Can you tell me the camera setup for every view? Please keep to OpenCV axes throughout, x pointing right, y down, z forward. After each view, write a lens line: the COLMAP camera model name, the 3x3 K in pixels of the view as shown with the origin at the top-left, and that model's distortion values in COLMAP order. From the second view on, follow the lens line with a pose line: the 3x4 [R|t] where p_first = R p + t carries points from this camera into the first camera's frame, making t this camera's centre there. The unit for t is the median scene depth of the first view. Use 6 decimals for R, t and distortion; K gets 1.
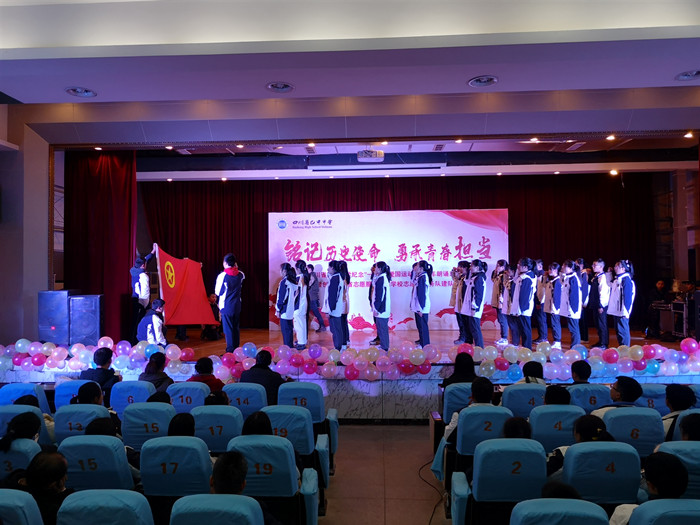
lens RADIAL K [[556.9, 0, 350.0], [0, 556.9, 262.5], [0, 0, 1]] dist [0.031297, -0.003497]
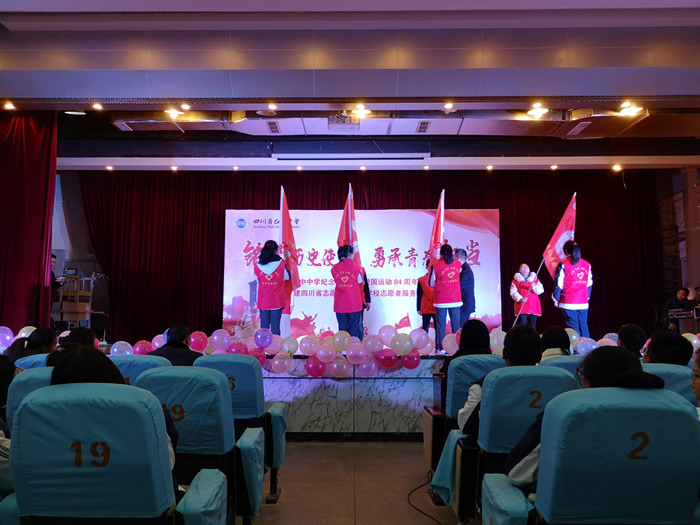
lens RADIAL K [[556.9, 0, 350.0], [0, 556.9, 262.5], [0, 0, 1]] dist [0.031297, -0.003497]
pose [[0.998865, 0.015832, 0.044928, 0.010311], [-0.011908, 0.996197, -0.086308, 0.074817], [-0.046123, 0.085675, 0.995255, 0.155431]]
